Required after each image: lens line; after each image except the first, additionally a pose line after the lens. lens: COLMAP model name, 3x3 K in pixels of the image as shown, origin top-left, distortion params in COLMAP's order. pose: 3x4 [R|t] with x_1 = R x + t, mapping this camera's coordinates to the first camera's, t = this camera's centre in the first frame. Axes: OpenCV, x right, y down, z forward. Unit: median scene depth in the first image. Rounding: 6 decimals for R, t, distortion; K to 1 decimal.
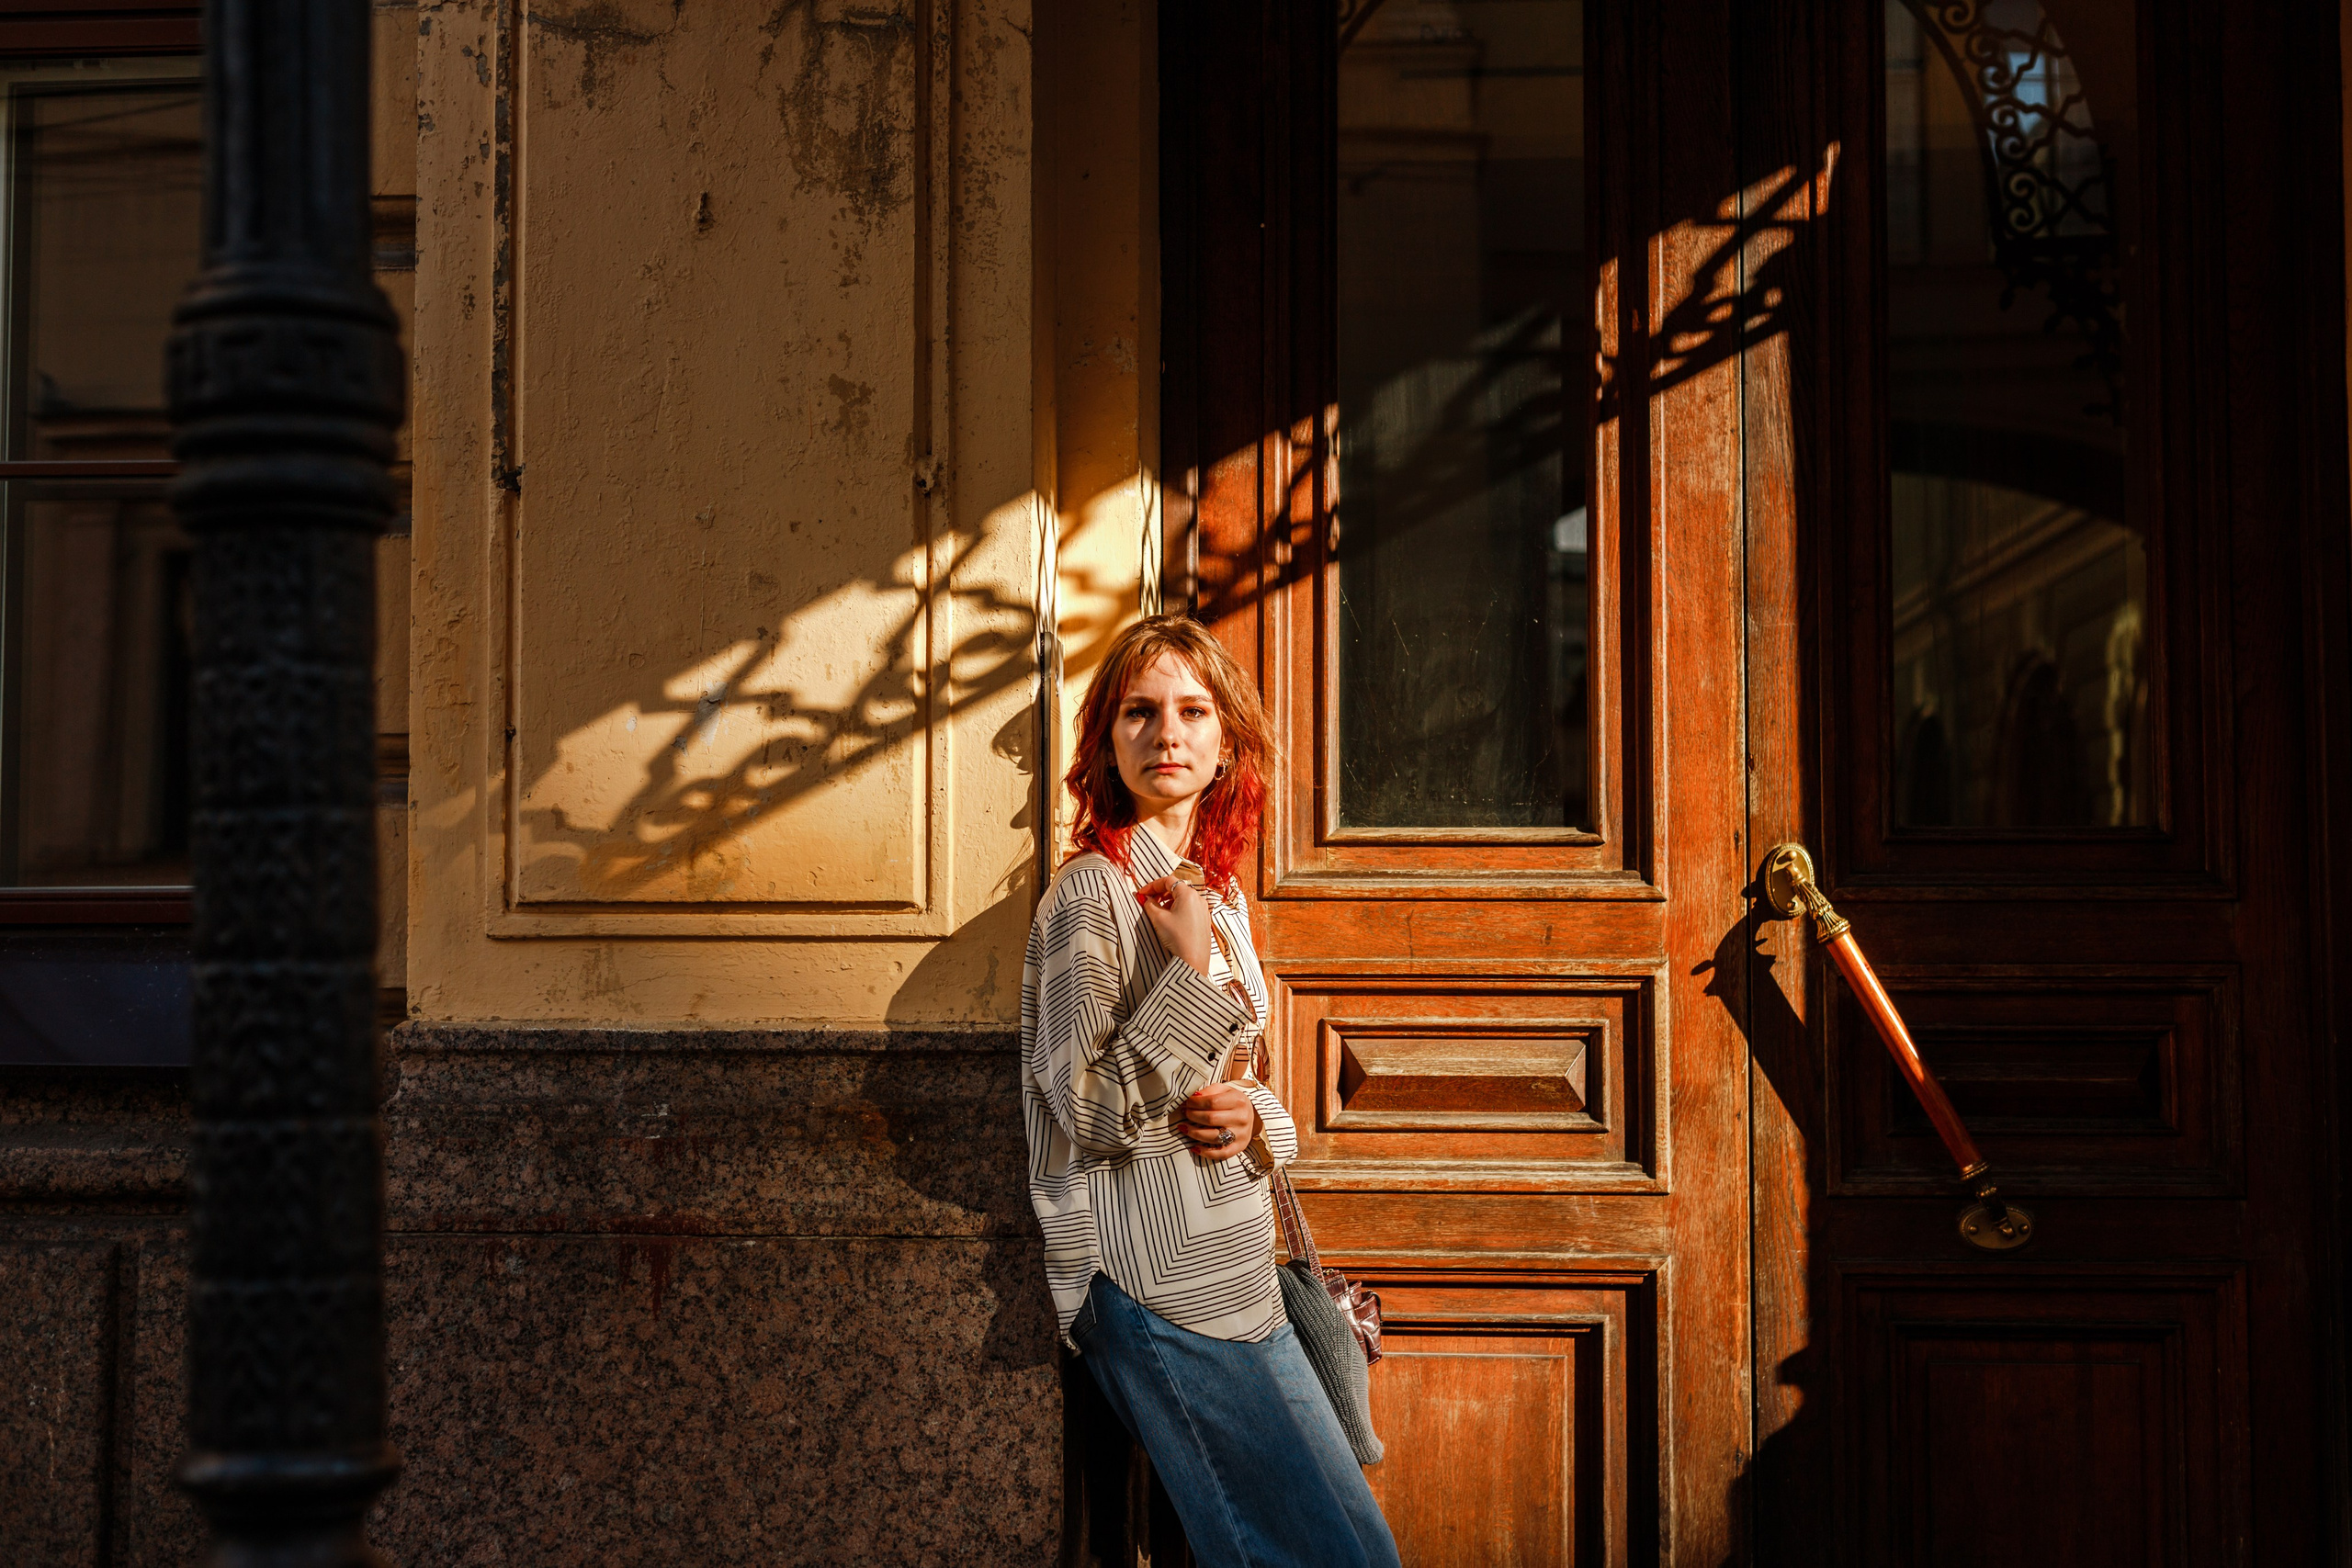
lens RADIAL K [[3484.4, 0, 1149.0], [0, 3484.4, 776.1], [0, 0, 1]] dist [0.007216, -0.021194]
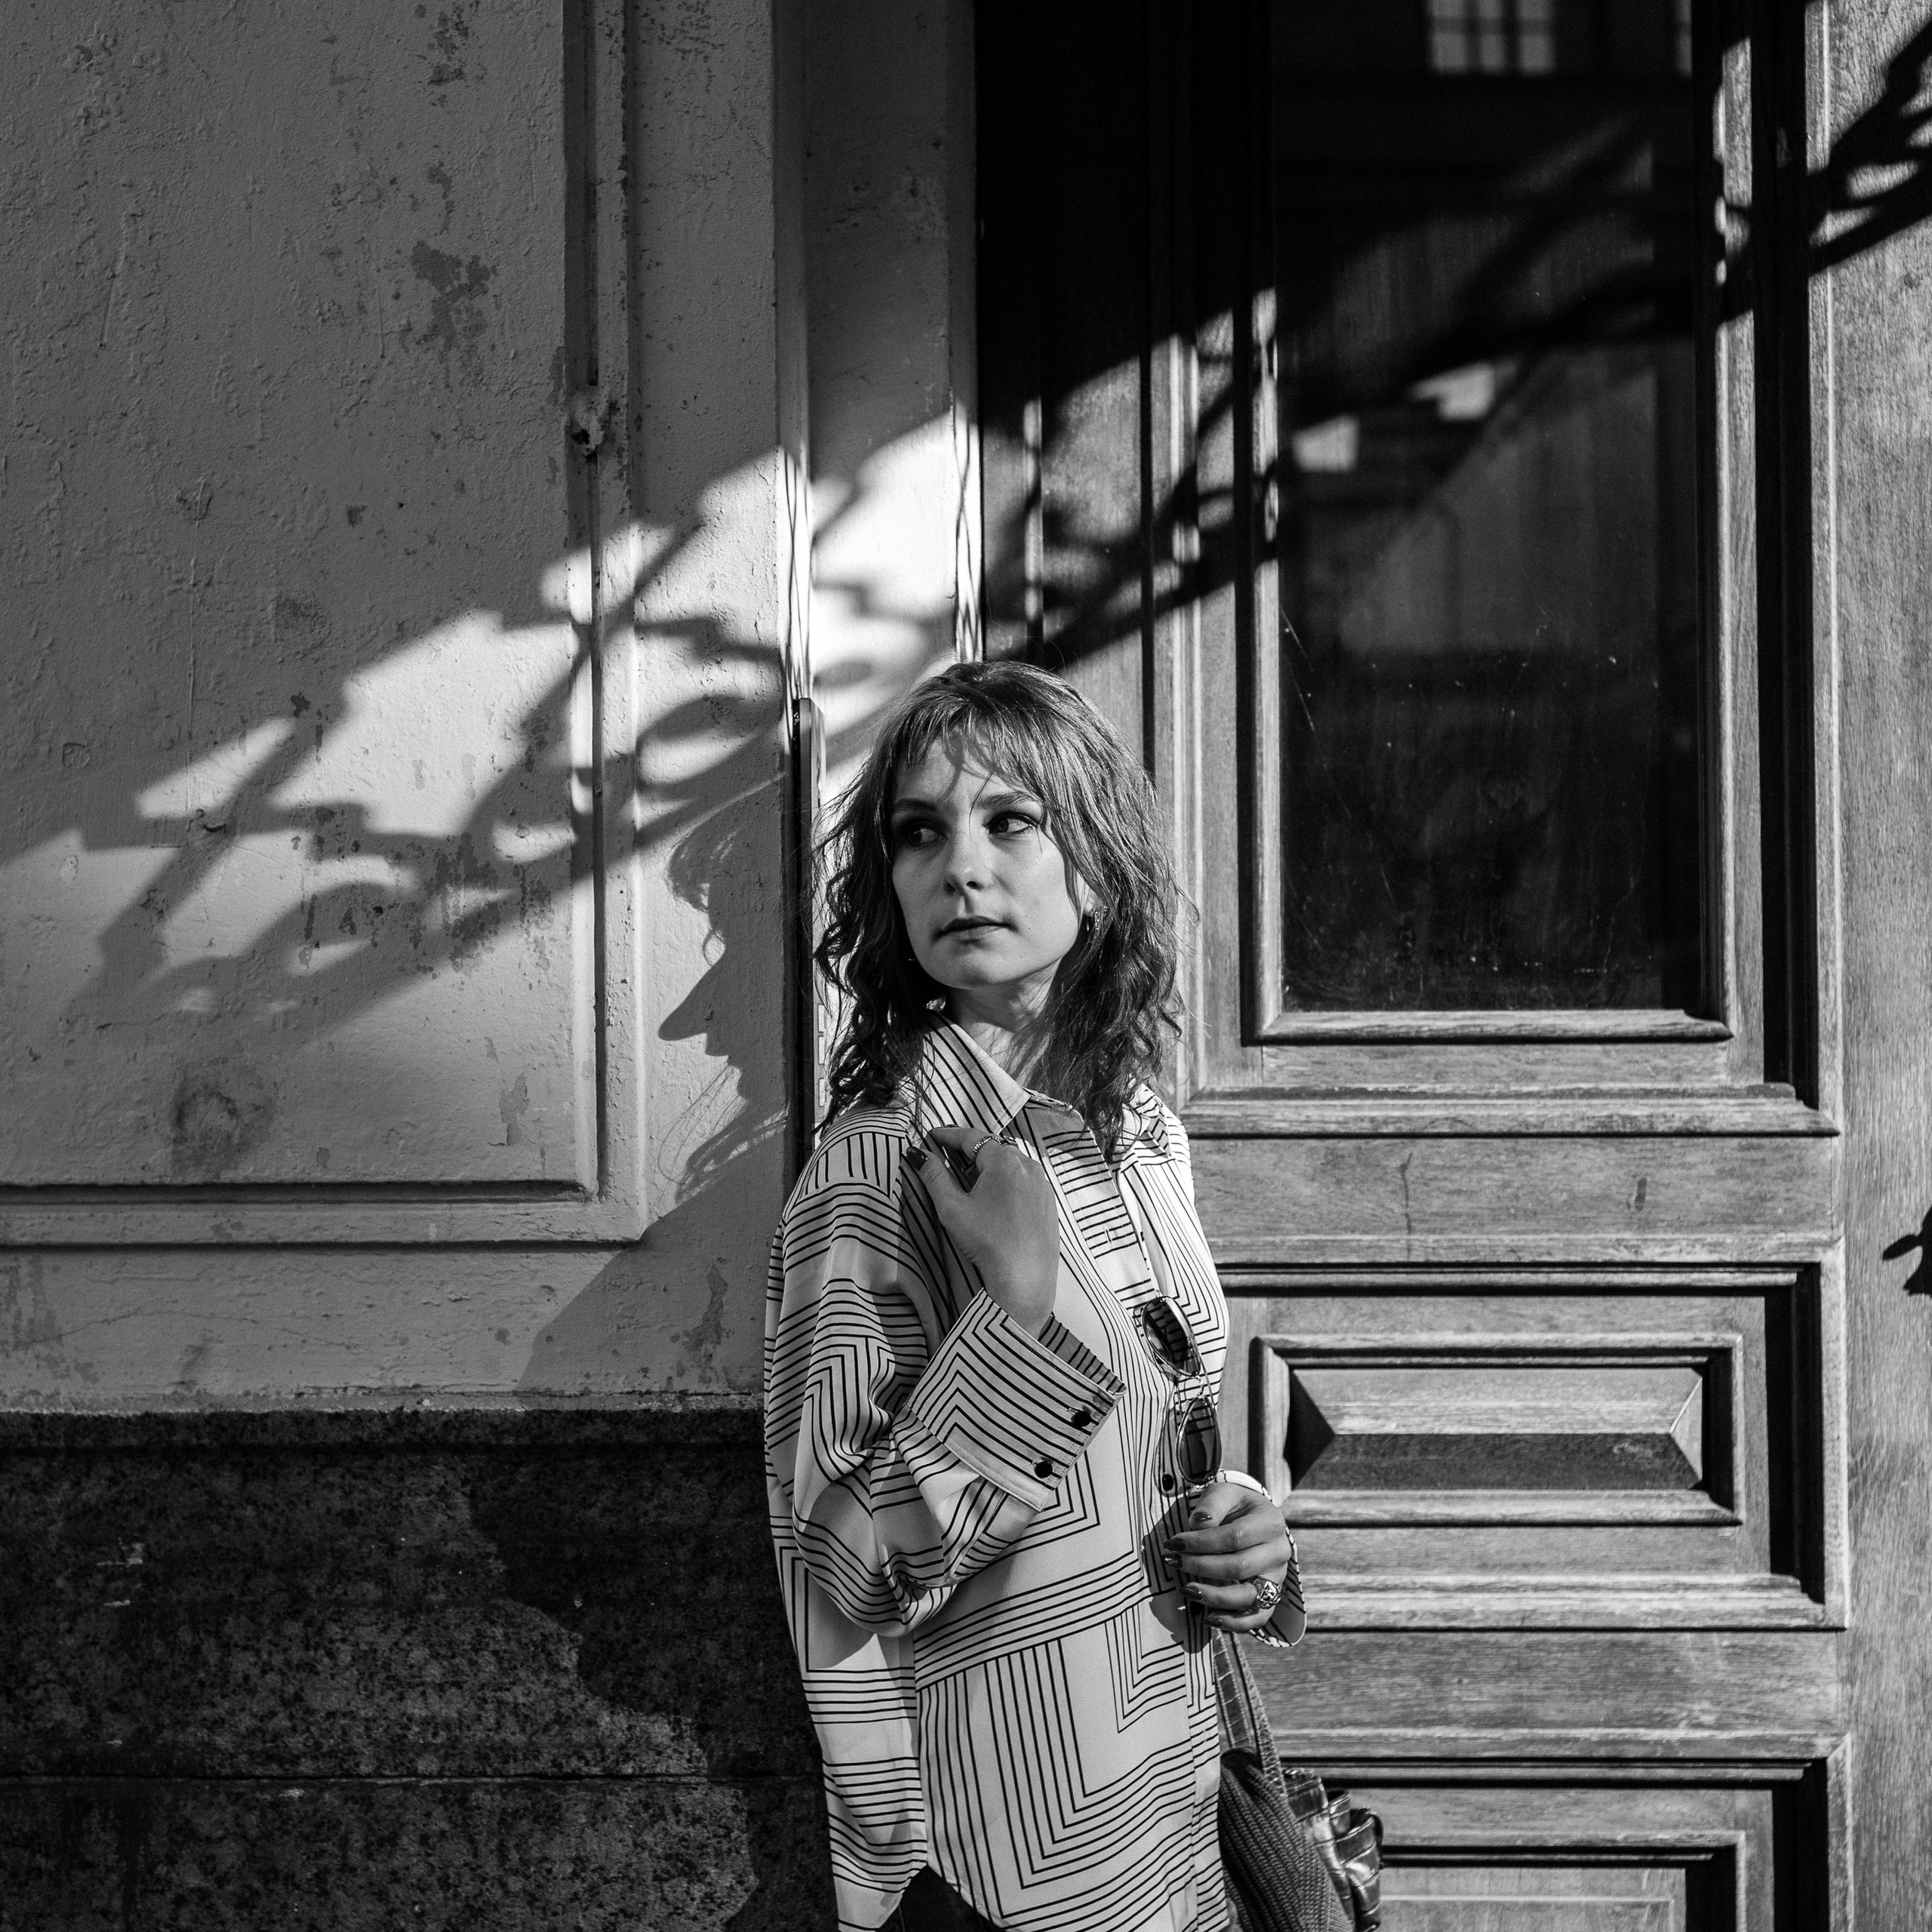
lens RADIAL K [[4469.1, 0, 966.0], [0, 4469.1, 966.0], [0, 0, 1]] dist [0.019737, -0.148848]
pose [[0.999074, -0.009110, 0.042048, -0.031525], [0.007201, 0.998946, 0.045328, -0.028489], [-0.042416, -0.044983, 0.998087, 0.251400]]
